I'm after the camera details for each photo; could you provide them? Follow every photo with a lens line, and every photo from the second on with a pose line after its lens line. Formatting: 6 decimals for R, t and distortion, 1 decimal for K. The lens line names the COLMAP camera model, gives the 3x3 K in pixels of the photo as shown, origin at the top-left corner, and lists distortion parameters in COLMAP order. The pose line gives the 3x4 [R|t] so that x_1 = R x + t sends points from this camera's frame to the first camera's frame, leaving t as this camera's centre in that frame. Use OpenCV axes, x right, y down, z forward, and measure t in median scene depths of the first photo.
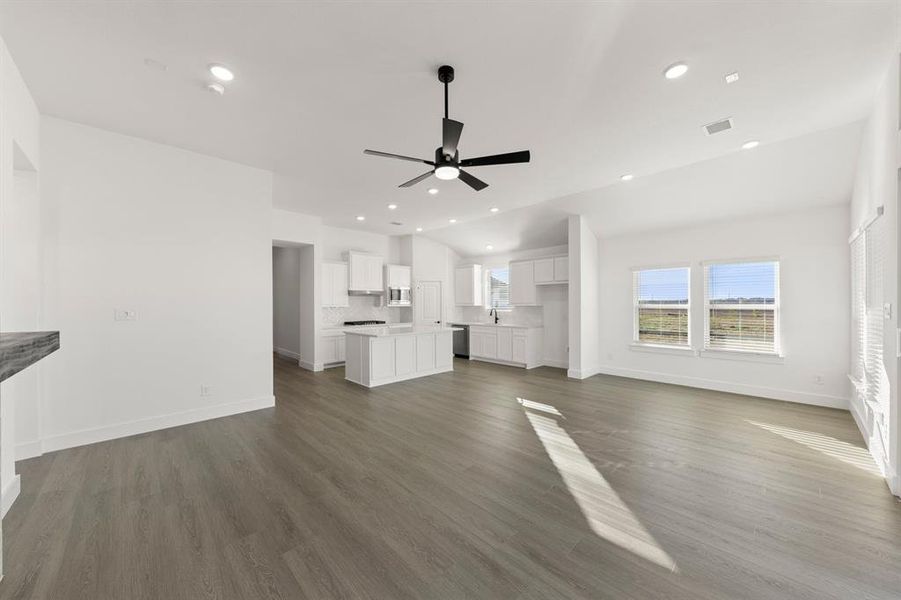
lens RADIAL K [[316.7, 0, 456.8], [0, 316.7, 318.9], [0, 0, 1]] dist [0.000129, -0.000092]
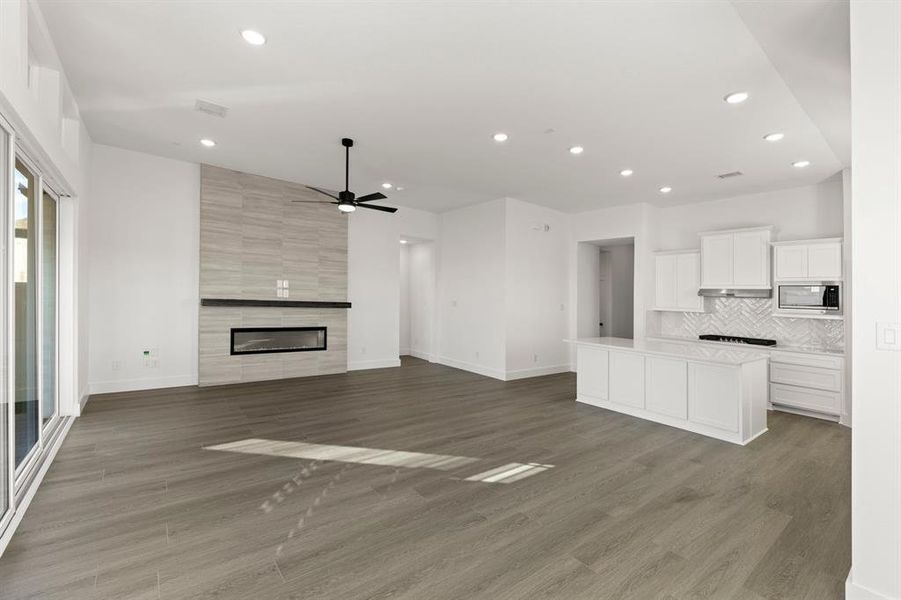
lens RADIAL K [[393.4, 0, 467.5], [0, 393.4, 319.4], [0, 0, 1]] dist [-0.000389, 0.000248]
pose [[-0.084105, 0.054357, -0.994973, 1.545705], [-0.087028, 0.994295, 0.061676, -0.086733], [0.992649, 0.091778, -0.078895, 1.475820]]
